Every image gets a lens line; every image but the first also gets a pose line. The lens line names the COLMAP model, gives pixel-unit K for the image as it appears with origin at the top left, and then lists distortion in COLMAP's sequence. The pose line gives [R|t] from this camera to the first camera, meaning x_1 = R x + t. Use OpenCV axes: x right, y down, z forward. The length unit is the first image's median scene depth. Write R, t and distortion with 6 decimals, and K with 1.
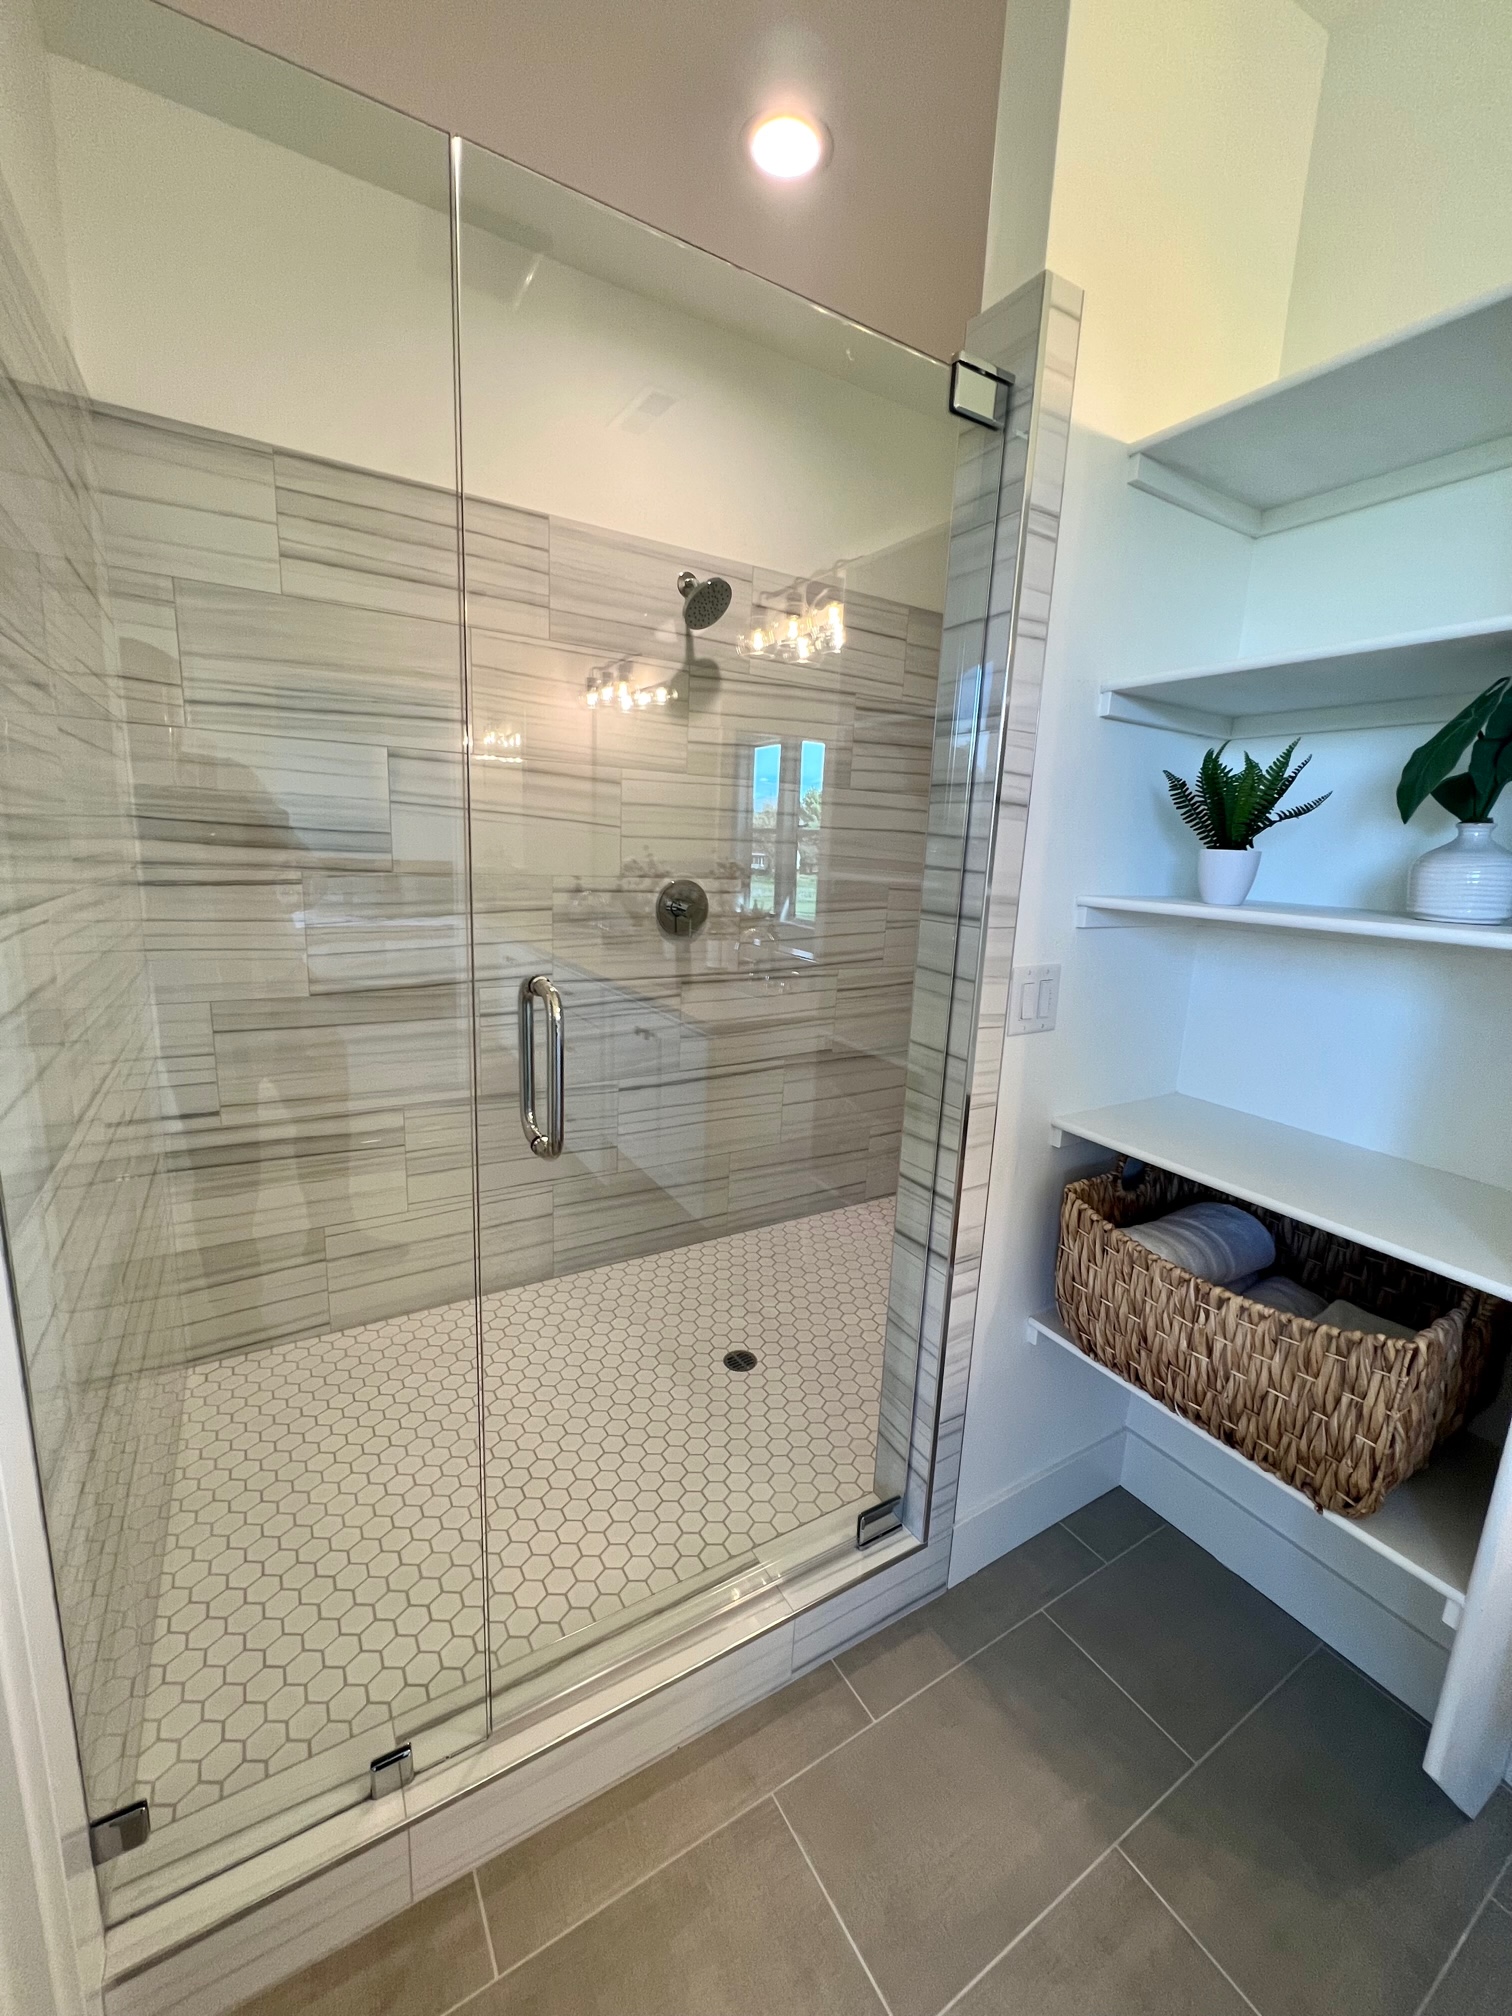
lens RADIAL K [[807.7, 0, 758.3], [0, 807.7, 1013.2], [0, 0, 1]] dist [0.004411, 0.000322]
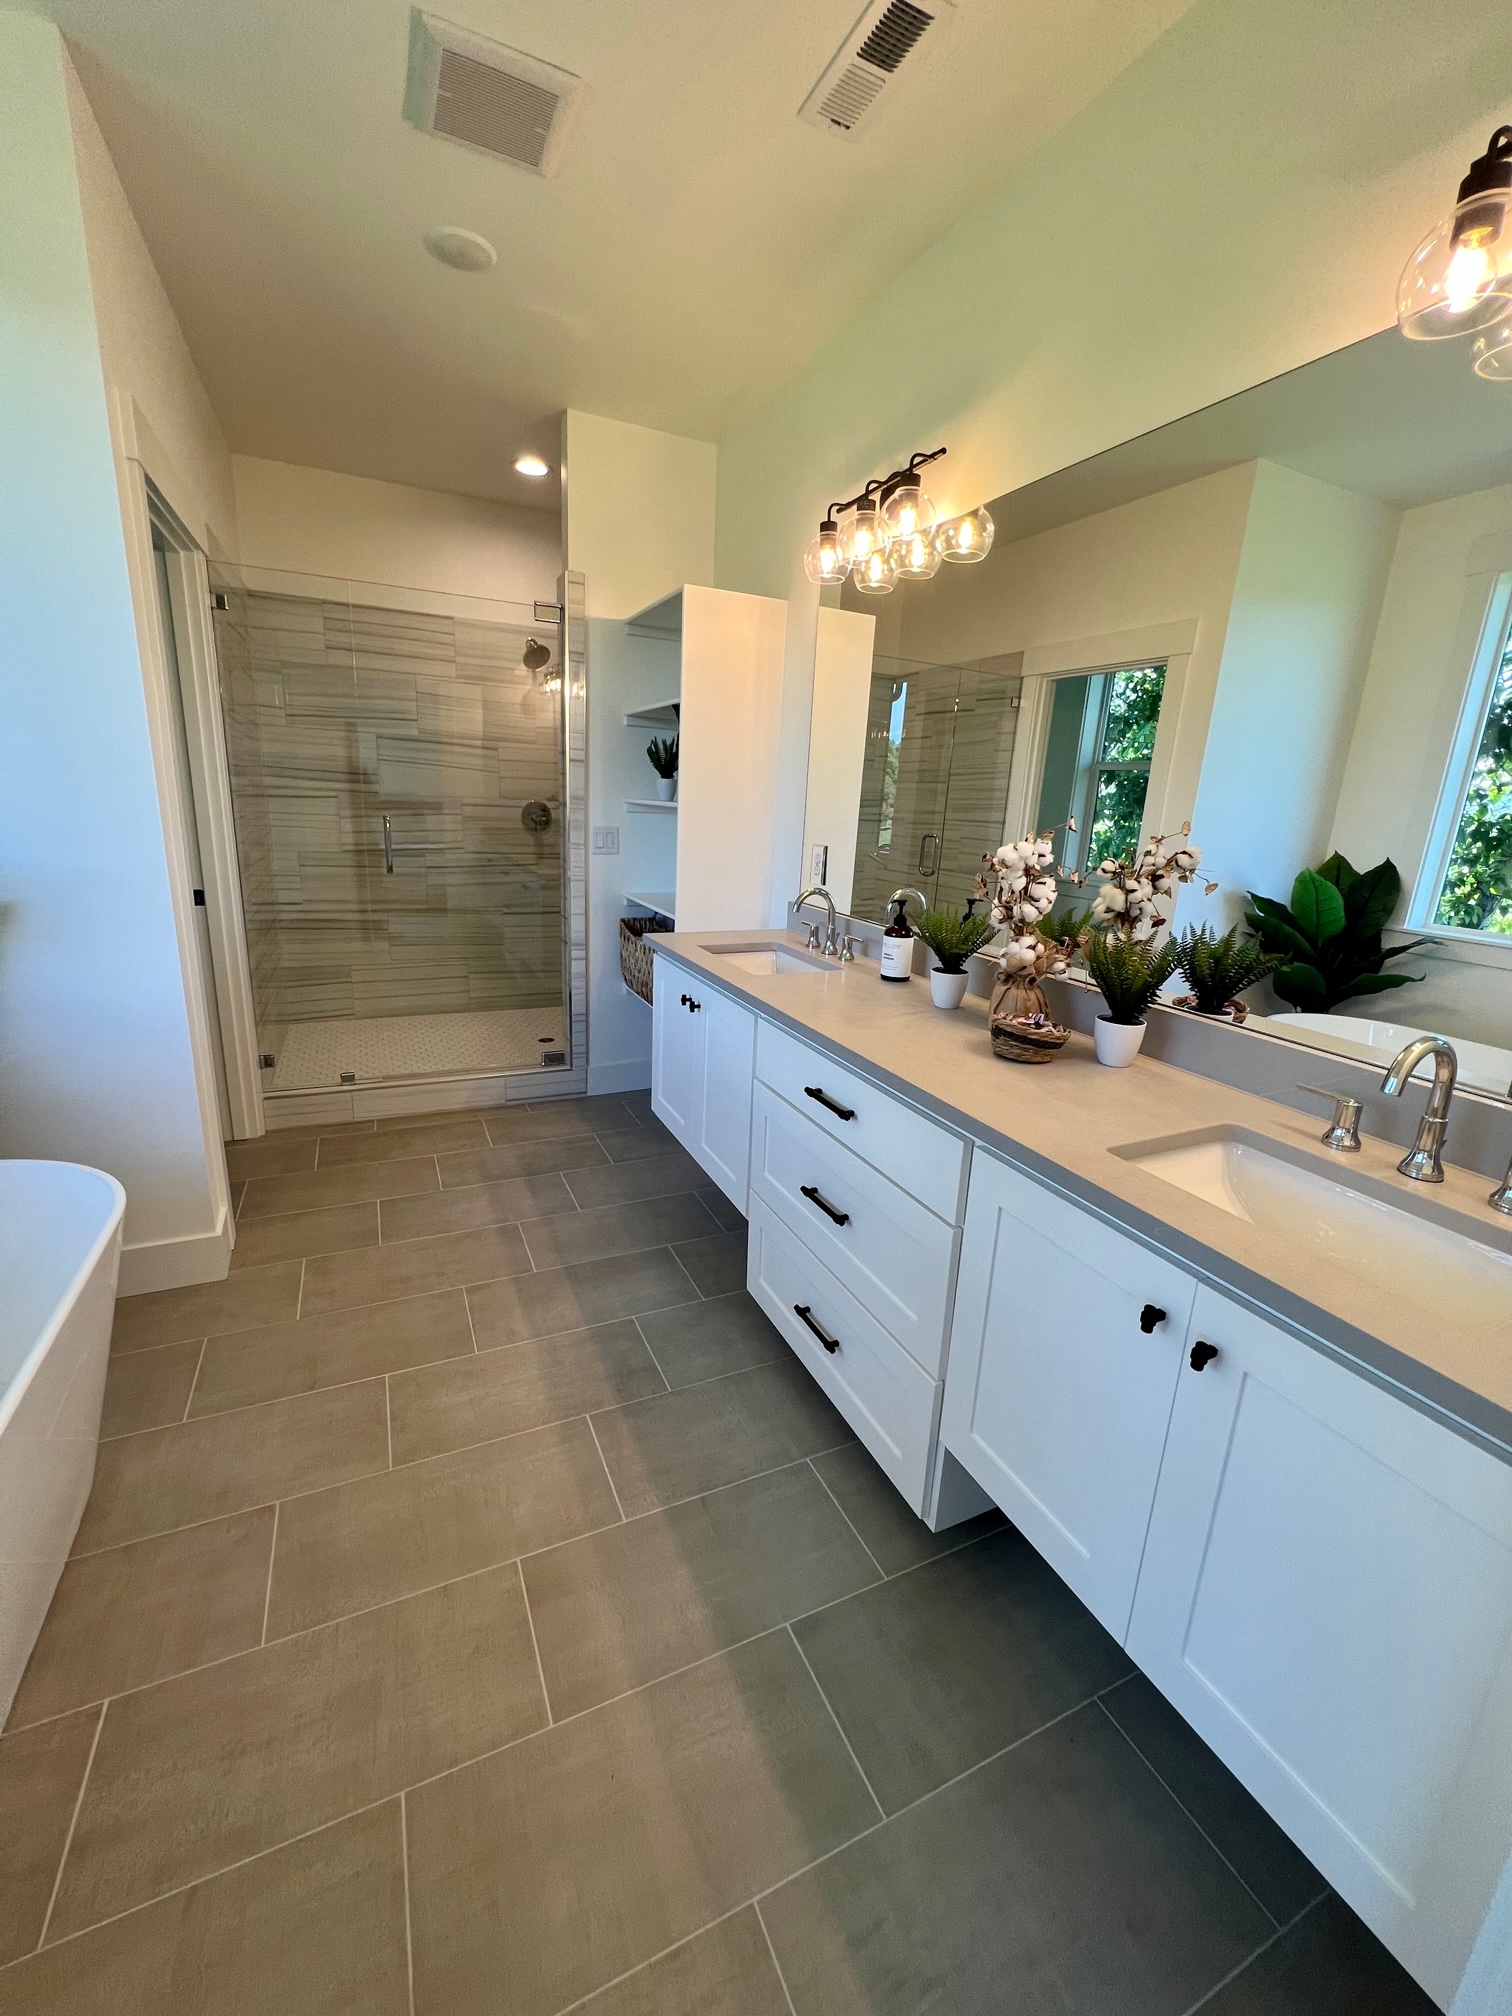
lens RADIAL K [[807.7, 0, 751.5], [0, 807.7, 1011.0], [0, 0, 1]] dist [0.004411, 0.000322]
pose [[0.993295, 0.027987, -0.112171, 0.737517], [-0.021960, 0.998266, 0.054614, 0.244521], [0.113505, -0.051784, 0.992187, -0.977810]]
